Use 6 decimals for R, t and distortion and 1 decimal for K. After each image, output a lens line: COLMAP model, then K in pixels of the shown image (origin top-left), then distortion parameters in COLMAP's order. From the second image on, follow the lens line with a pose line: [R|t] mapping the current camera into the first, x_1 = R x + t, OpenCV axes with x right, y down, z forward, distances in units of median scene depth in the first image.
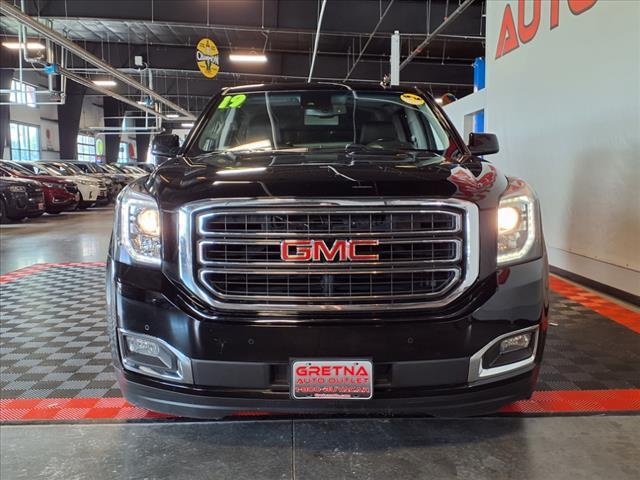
lens RADIAL K [[661.0, 0, 321.9], [0, 661.0, 240.1], [0, 0, 1]] dist [0.029099, 0.000000]
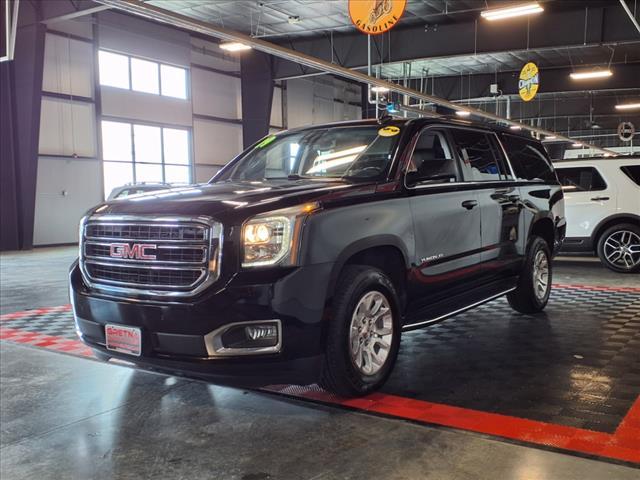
lens RADIAL K [[661.0, 0, 321.6], [0, 661.0, 240.6], [0, 0, 1]] dist [0.029099, 0.000000]
pose [[0.816869, 0.028882, -0.576099, 1.167058], [-0.048435, 0.998653, -0.018611, -0.000319], [0.574786, 0.043106, 0.817168, 0.045597]]
